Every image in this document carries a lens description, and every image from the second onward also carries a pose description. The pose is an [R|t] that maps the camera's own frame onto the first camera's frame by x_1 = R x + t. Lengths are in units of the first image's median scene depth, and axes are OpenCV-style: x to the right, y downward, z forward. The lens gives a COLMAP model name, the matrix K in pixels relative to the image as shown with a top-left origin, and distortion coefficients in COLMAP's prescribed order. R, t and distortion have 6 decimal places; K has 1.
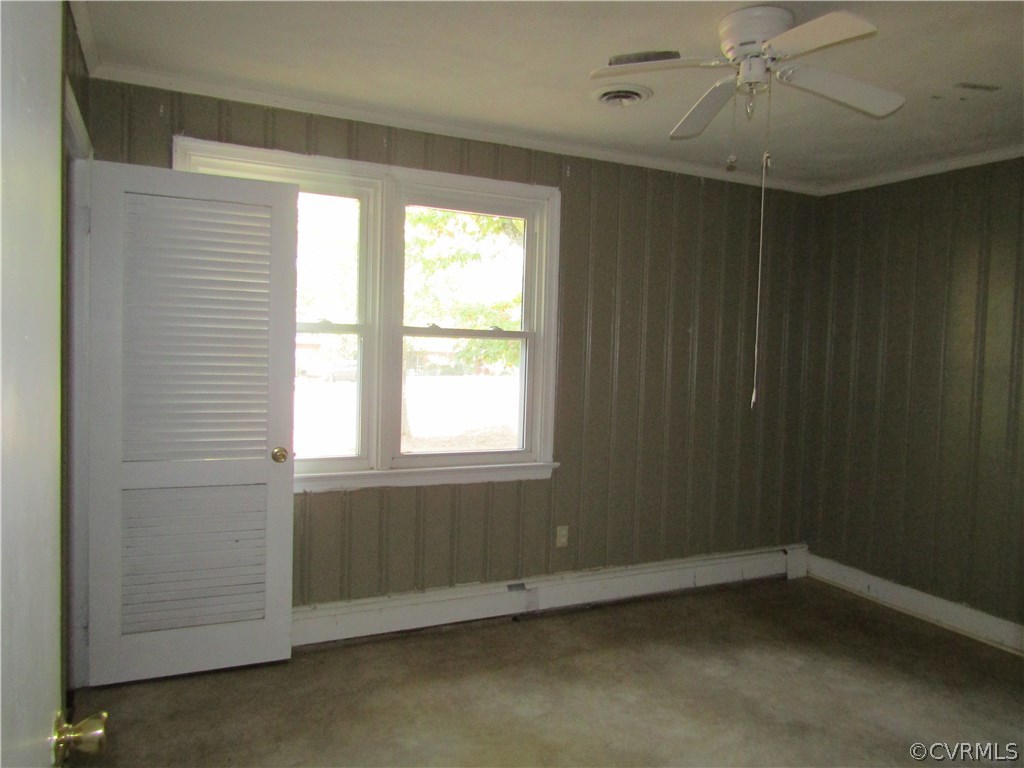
lens RADIAL K [[728.0, 0, 512.2], [0, 728.0, 384.5], [0, 0, 1]] dist [-0.007717, 0.000498]
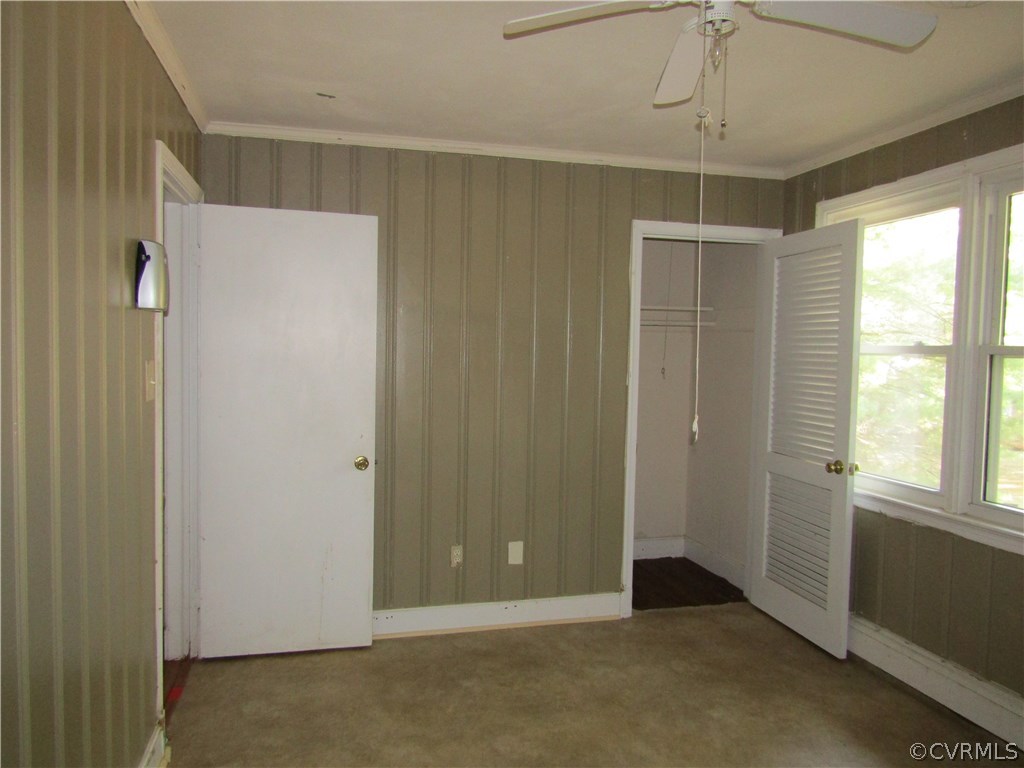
lens RADIAL K [[728.0, 0, 512.5], [0, 728.0, 383.7], [0, 0, 1]] dist [-0.007717, 0.000498]
pose [[-0.200955, 0.014290, -0.979496, 0.827383], [-0.071002, 0.997051, 0.029113, -0.025139], [0.977024, 0.075396, -0.199348, 0.701149]]
